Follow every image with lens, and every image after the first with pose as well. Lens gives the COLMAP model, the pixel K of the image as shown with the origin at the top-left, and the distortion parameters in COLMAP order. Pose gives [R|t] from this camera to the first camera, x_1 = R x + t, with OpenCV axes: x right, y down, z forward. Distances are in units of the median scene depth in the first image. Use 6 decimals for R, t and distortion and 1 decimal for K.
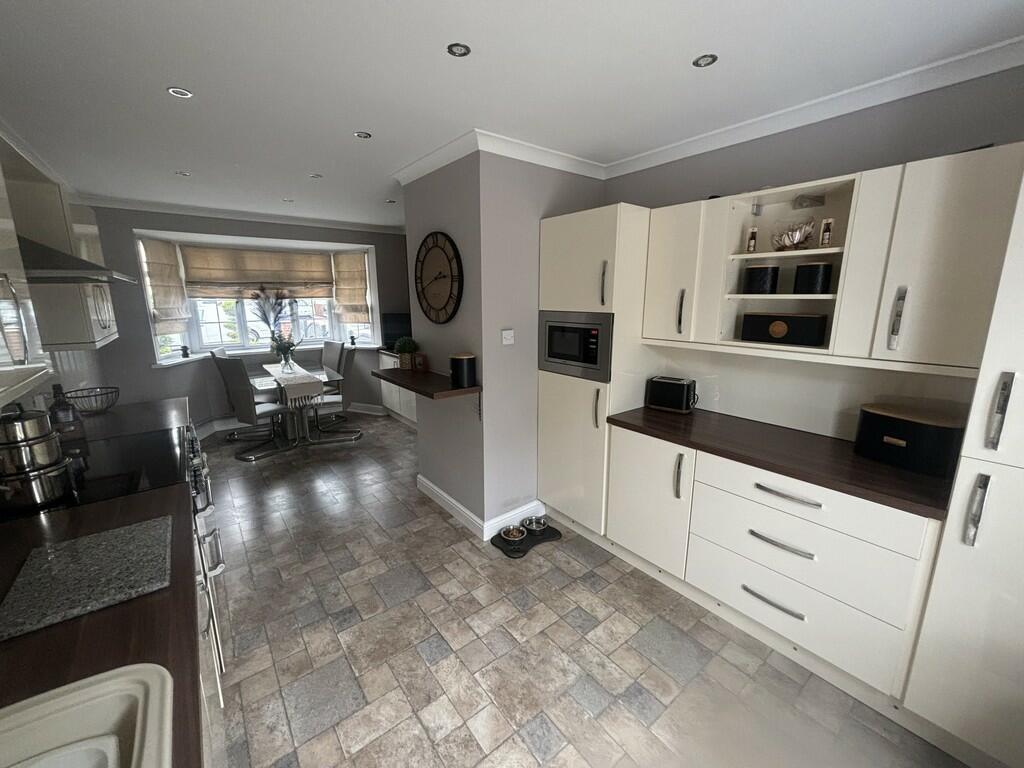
lens RADIAL K [[414.5, 0, 513.4], [0, 414.5, 386.0], [0, 0, 1]] dist [0.002976, 0.001005]
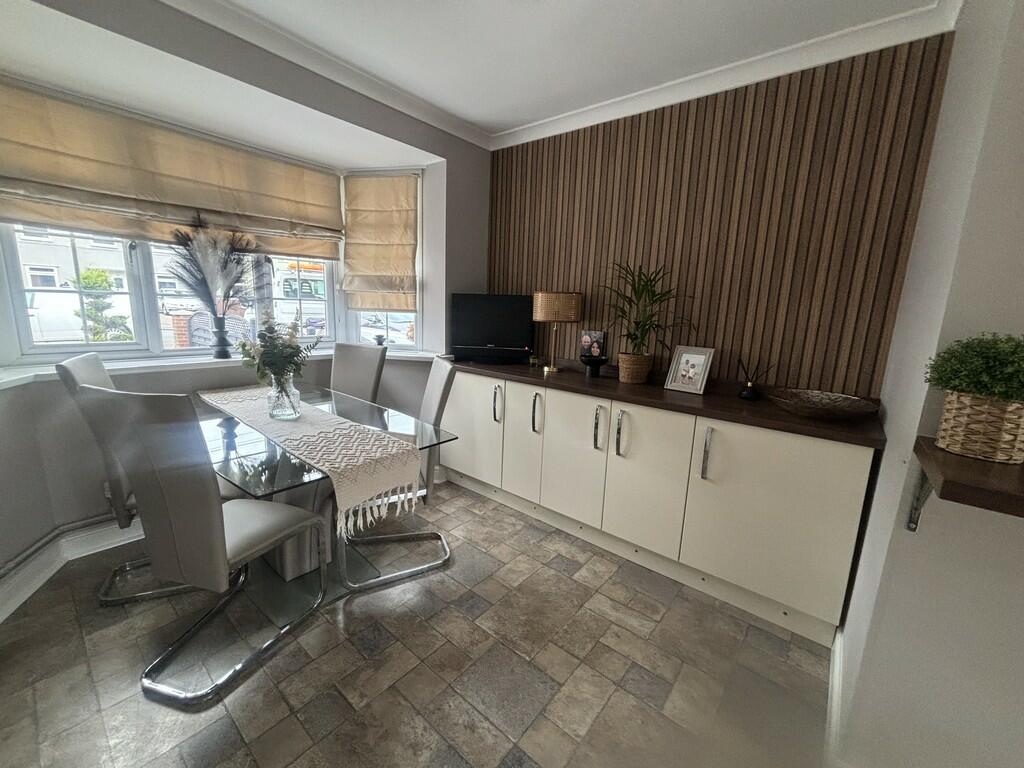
lens RADIAL K [[414.5, 0, 515.6], [0, 414.5, 382.9], [0, 0, 1]] dist [0.002976, 0.001005]
pose [[0.974591, 0.003303, 0.223970, -0.390164], [0.001389, 0.999783, -0.020790, -0.055316], [-0.223990, 0.020572, 0.974374, 0.516372]]
